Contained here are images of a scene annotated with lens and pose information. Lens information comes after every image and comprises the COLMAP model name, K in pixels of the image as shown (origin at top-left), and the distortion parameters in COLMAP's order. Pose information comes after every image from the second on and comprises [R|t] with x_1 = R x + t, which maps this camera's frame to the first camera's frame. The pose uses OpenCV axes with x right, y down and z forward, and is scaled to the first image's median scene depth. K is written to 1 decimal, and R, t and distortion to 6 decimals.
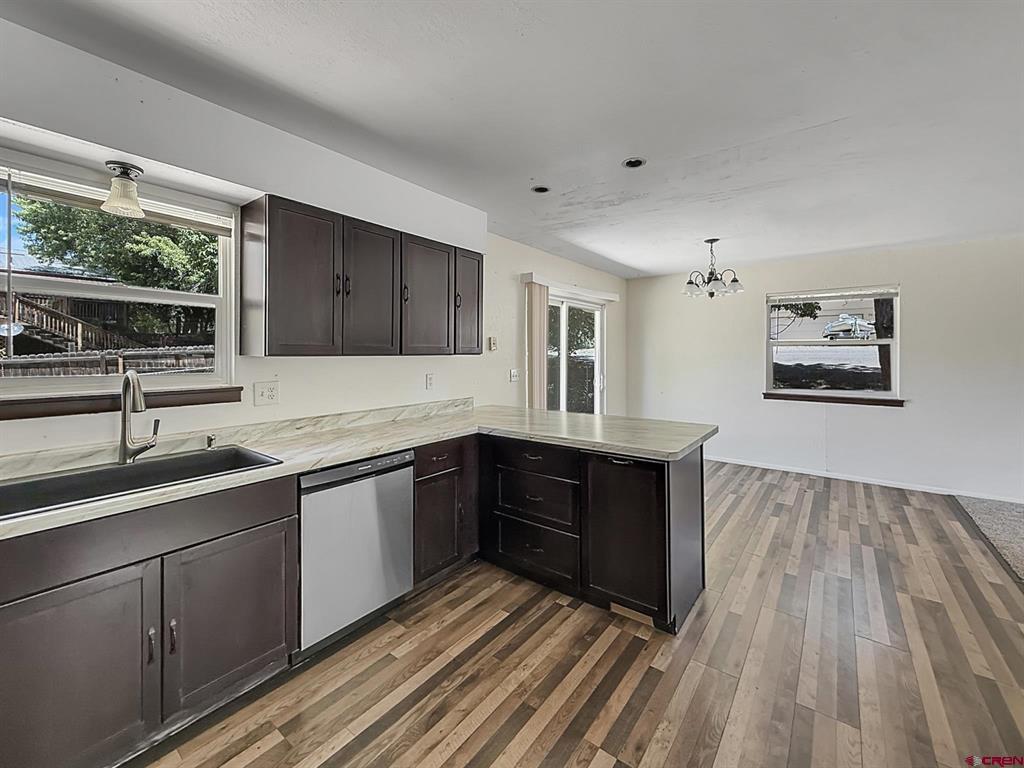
lens RADIAL K [[420.4, 0, 514.6], [0, 420.4, 354.2], [0, 0, 1]] dist [0.001141, -0.000141]
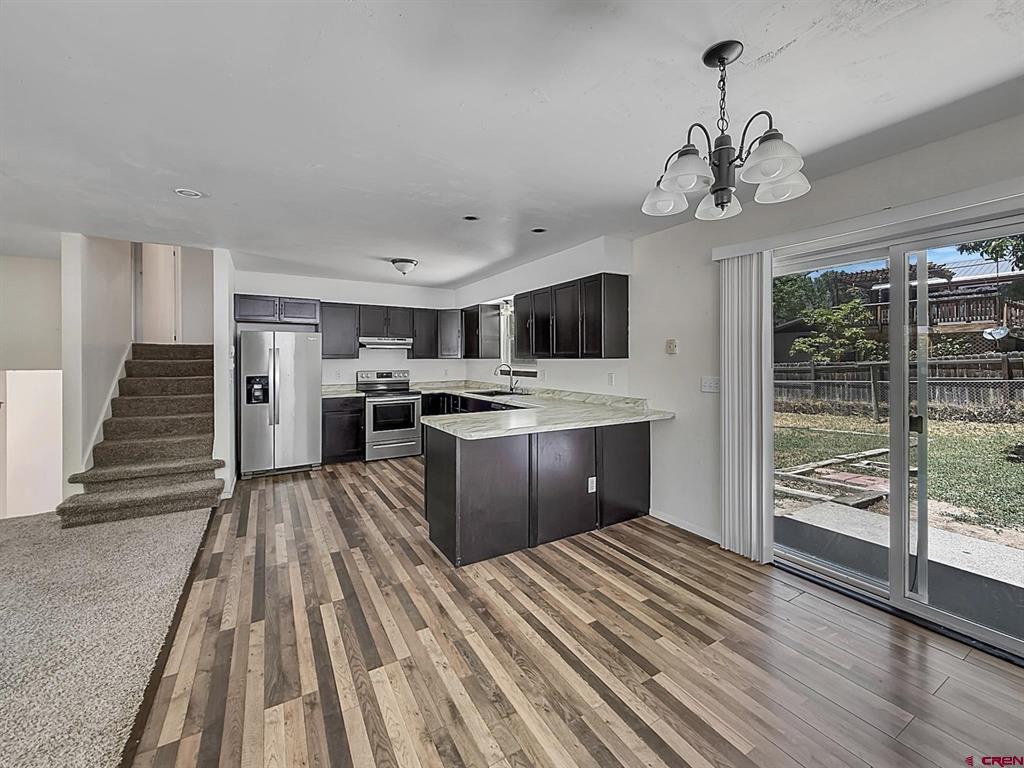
lens RADIAL K [[420.4, 0, 519.8], [0, 420.4, 357.0], [0, 0, 1]] dist [0.001141, -0.000141]
pose [[-0.361141, 0.003126, -0.932506, 1.184341], [0.001450, 0.999995, 0.002791, -0.009007], [0.932510, -0.000344, -0.361144, 1.290562]]
